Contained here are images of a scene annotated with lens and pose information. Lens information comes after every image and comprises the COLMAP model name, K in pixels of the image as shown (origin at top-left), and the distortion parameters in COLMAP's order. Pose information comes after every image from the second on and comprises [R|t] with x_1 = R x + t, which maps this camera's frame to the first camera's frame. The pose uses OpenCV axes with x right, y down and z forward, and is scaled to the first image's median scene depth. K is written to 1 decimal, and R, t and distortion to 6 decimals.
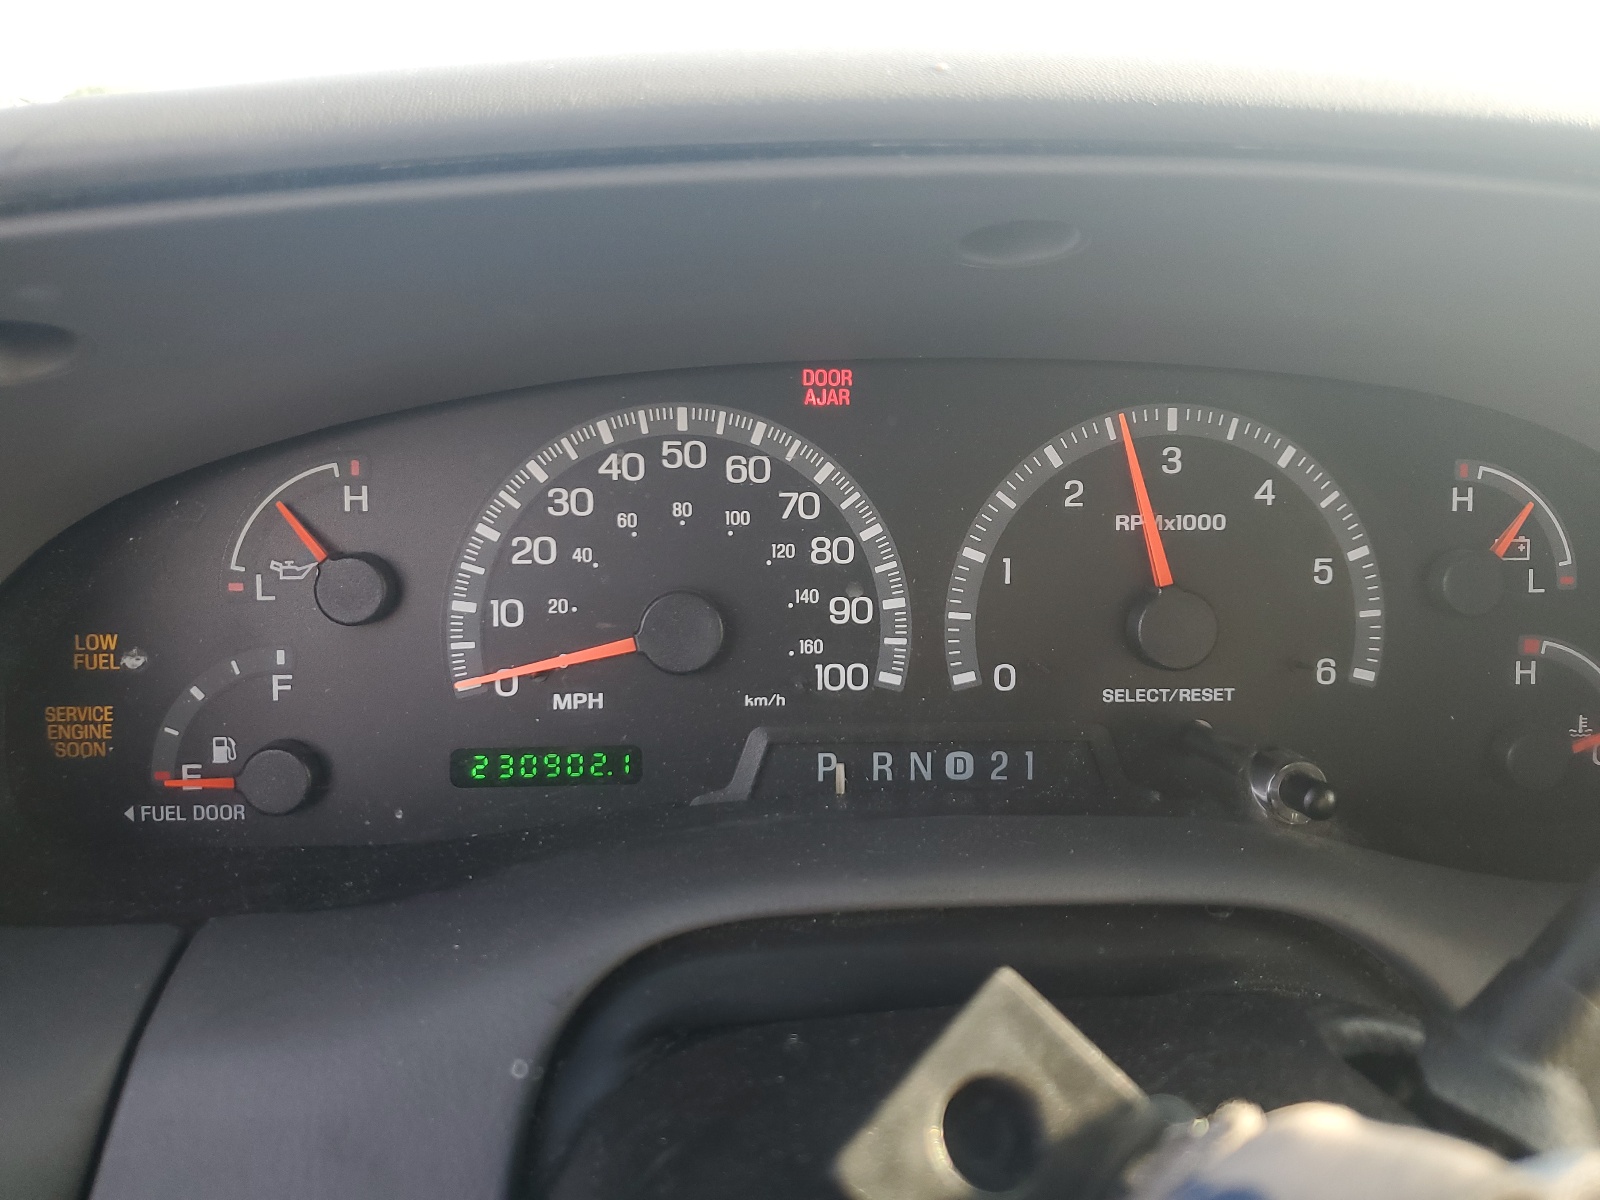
lens RADIAL K [[1191.2, 0, 800.2], [0, 1191.2, 601.1], [0, 0, 1]] dist [0.008662, -0.001158]
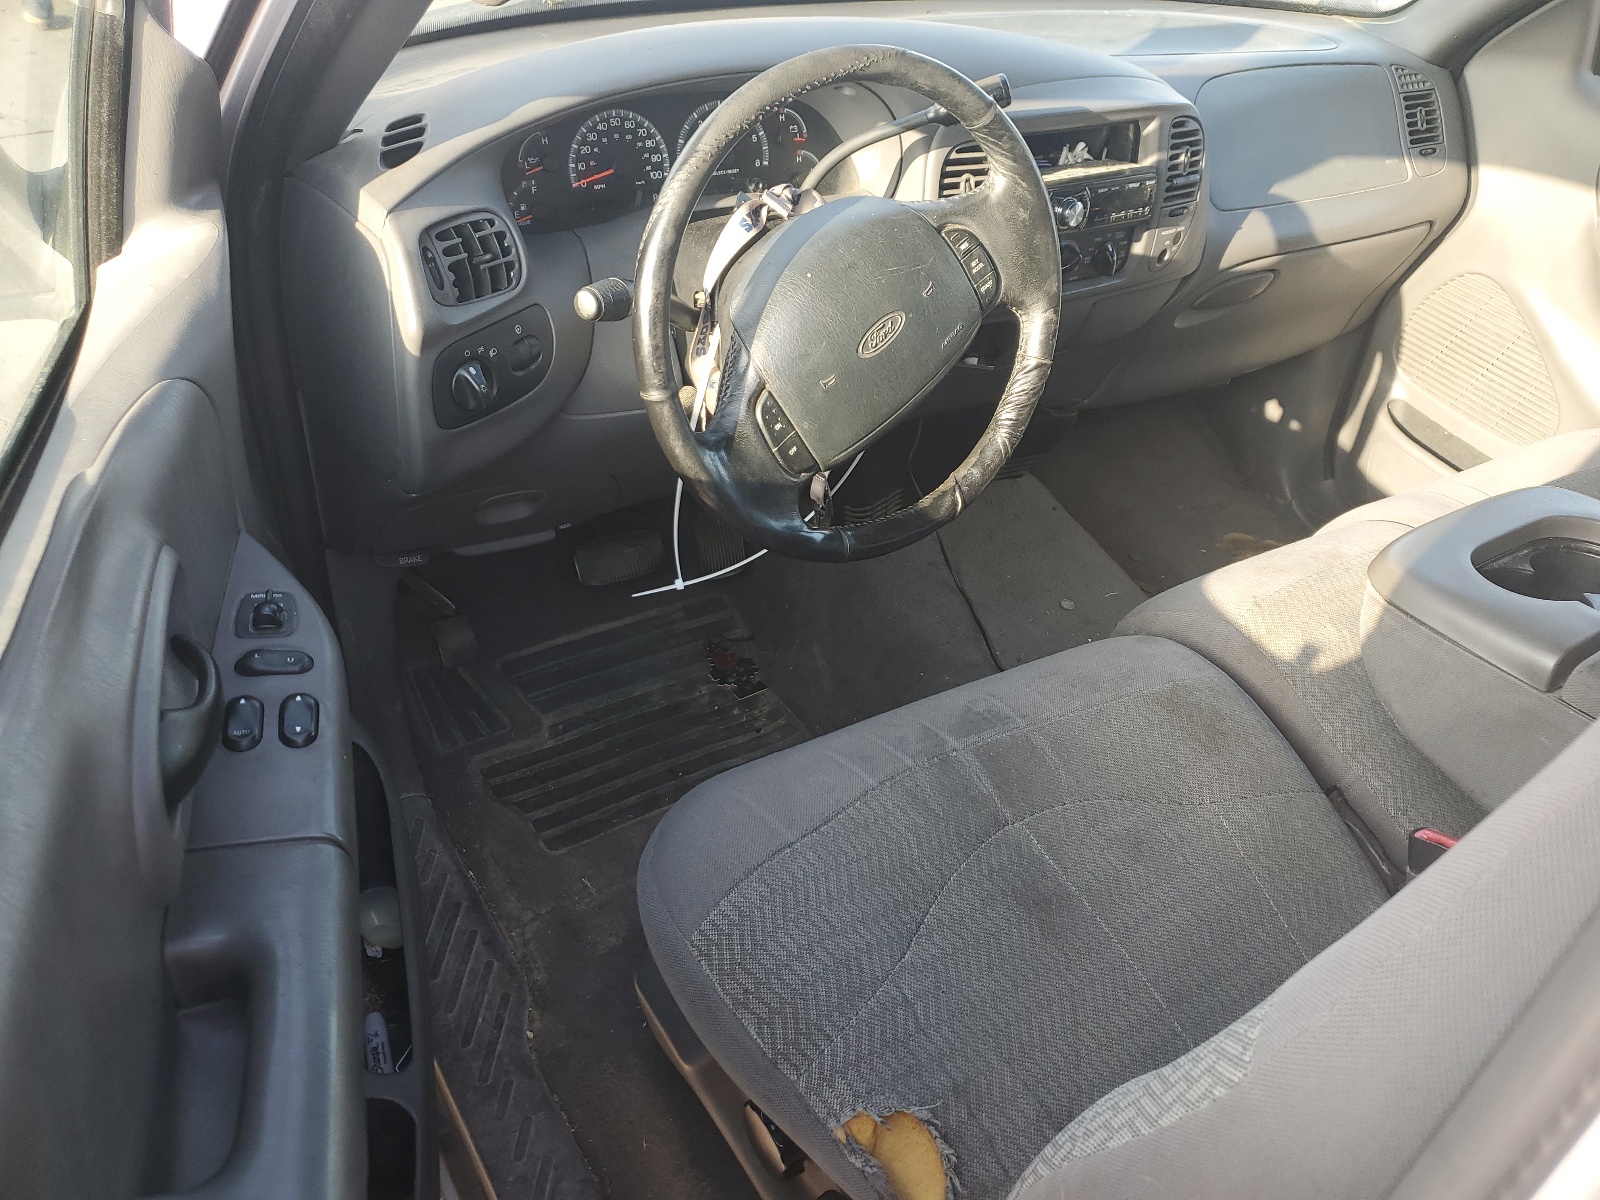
lens RADIAL K [[1191.2, 0, 804.9], [0, 1191.2, 604.5], [0, 0, 1]] dist [0.008662, -0.001158]
pose [[0.883760, -0.241175, 0.401003, -1.589790], [0.065888, 0.912549, 0.403624, -0.222905], [-0.463279, -0.330285, 0.822365, -3.295642]]
